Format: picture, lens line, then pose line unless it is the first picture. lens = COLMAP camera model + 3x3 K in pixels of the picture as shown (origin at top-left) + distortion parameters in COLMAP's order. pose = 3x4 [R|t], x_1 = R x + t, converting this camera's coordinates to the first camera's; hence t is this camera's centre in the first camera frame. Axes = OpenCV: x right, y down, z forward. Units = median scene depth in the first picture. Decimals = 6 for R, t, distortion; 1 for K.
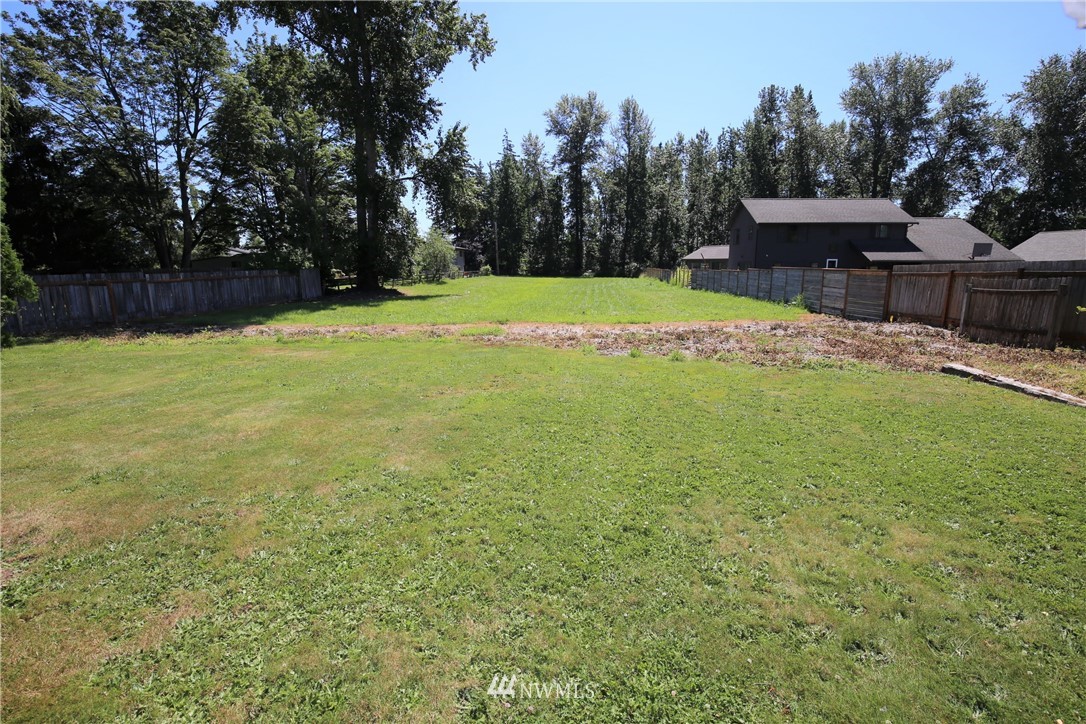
lens RADIAL K [[500.4, 0, 549.8], [0, 500.4, 367.0], [0, 0, 1]] dist [-0.023085, -0.000473]
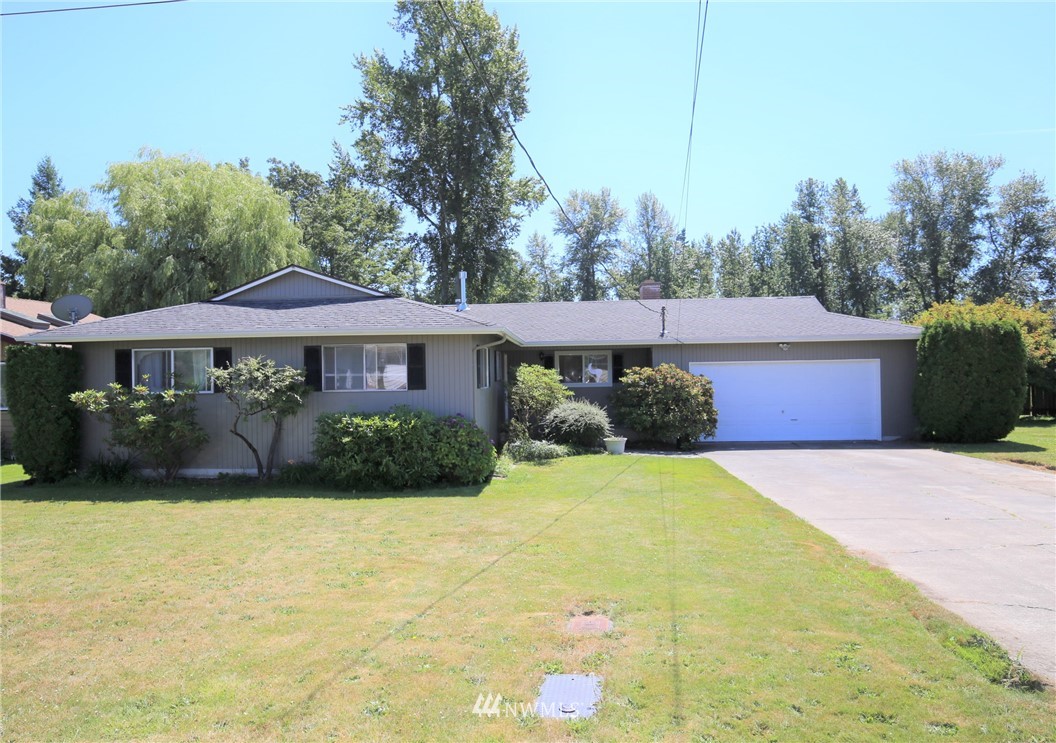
lens RADIAL K [[819.7, 0, 518.1], [0, 819.7, 375.9], [0, 0, 1]] dist [-0.008754, -0.005481]
pose [[0.999927, -0.005463, 0.010805, -0.214982], [0.007598, 0.977949, -0.208708, 0.179687], [-0.009426, 0.208775, 0.977918, -0.855631]]
